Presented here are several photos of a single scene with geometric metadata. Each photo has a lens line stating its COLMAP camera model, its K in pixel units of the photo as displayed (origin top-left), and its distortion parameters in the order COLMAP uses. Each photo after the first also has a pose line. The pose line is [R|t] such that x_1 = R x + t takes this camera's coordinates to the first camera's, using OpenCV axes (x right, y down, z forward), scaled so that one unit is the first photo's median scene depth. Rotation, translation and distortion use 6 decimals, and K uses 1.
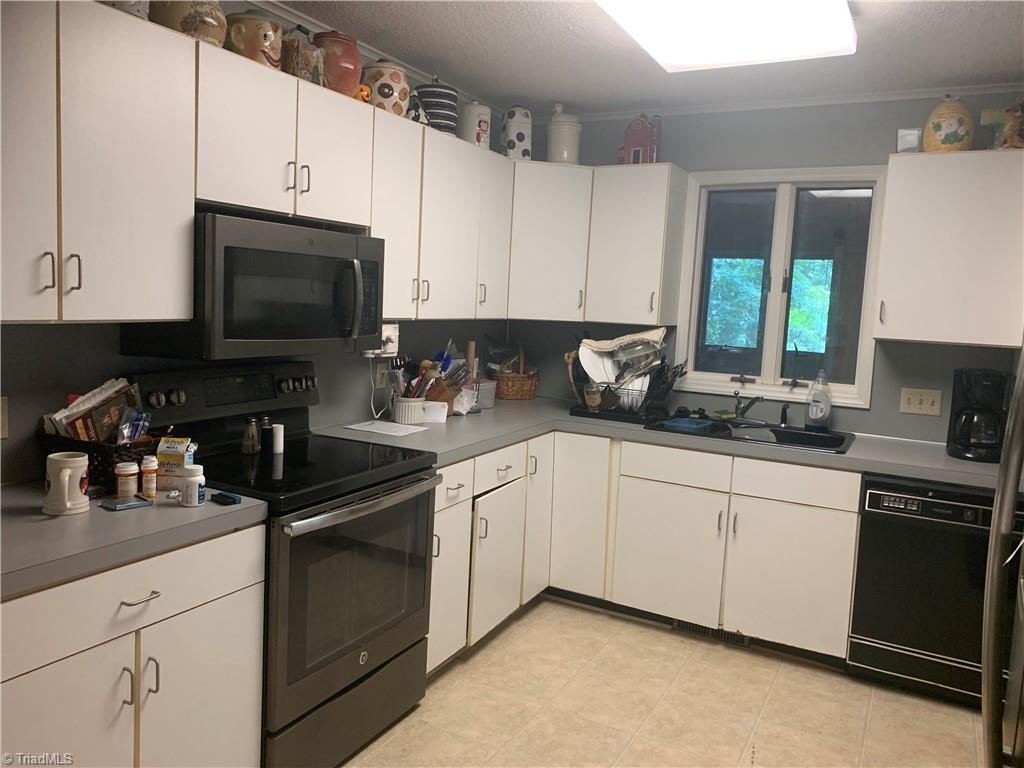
lens RADIAL K [[786.2, 0, 512.5], [0, 786.2, 379.2], [0, 0, 1]] dist [0.054367, -0.058619]
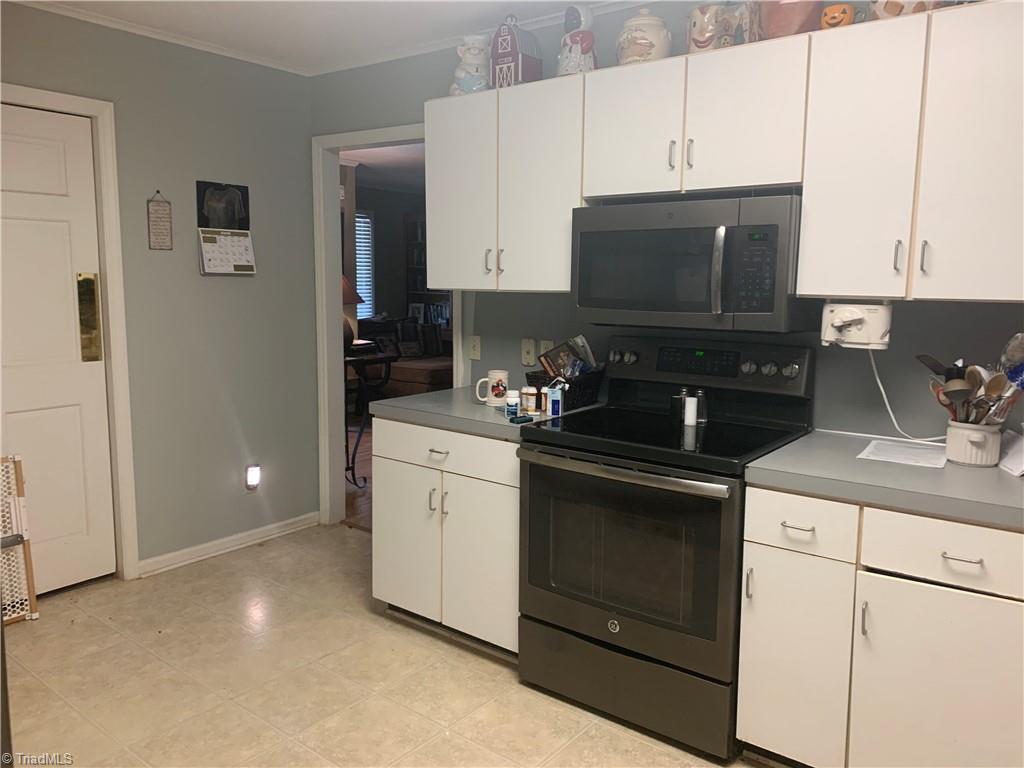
lens RADIAL K [[786.2, 0, 512.5], [0, 786.2, 379.2], [0, 0, 1]] dist [0.054367, -0.058619]
pose [[-0.182687, 0.078764, -0.980011, 0.789699], [-0.123852, 0.987002, 0.102414, -0.044306], [0.975339, 0.140086, -0.170557, 0.995393]]
